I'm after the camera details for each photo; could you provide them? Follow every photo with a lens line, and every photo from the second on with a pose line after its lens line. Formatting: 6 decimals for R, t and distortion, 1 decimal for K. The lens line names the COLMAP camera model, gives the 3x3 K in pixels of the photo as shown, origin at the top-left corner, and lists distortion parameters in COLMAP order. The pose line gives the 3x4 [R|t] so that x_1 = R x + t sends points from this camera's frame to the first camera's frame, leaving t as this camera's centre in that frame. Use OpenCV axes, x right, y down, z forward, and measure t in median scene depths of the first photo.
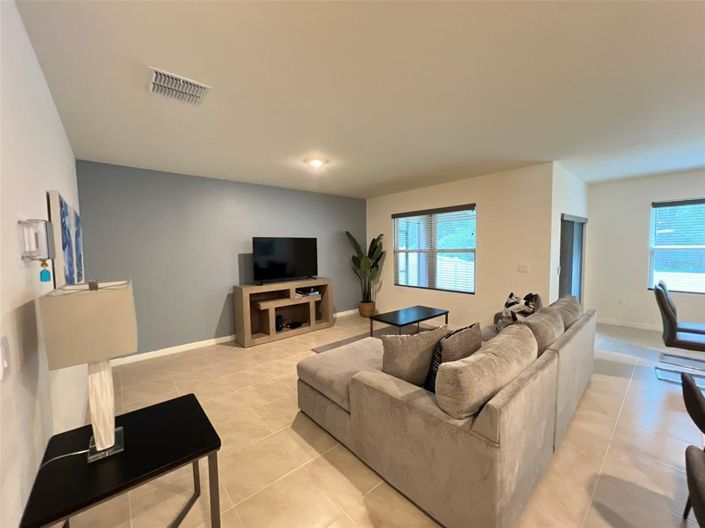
lens RADIAL K [[281.4, 0, 354.5], [0, 281.4, 262.8], [0, 0, 1]] dist [0.003129, 0.000196]
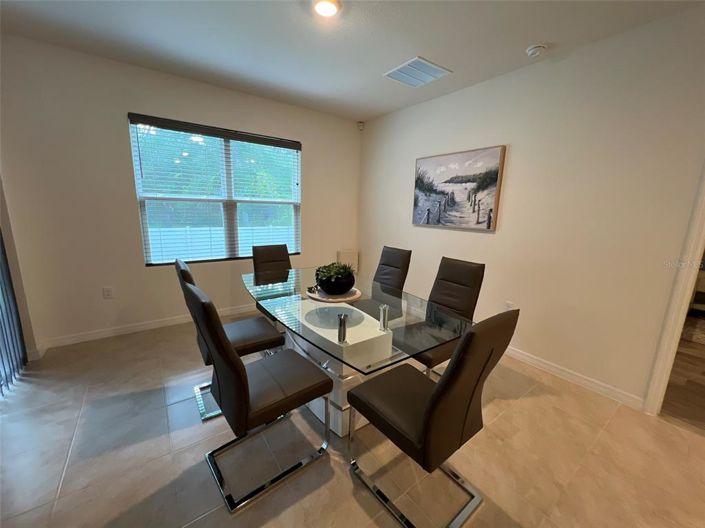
lens RADIAL K [[282.5, 0, 351.3], [0, 282.5, 261.7], [0, 0, 1]] dist [-0.001846, -0.000009]
pose [[0.105273, -0.176686, 0.978621, 0.954682], [0.022702, 0.984260, 0.175262, -0.020503], [-0.994184, 0.003766, 0.107627, 0.958020]]
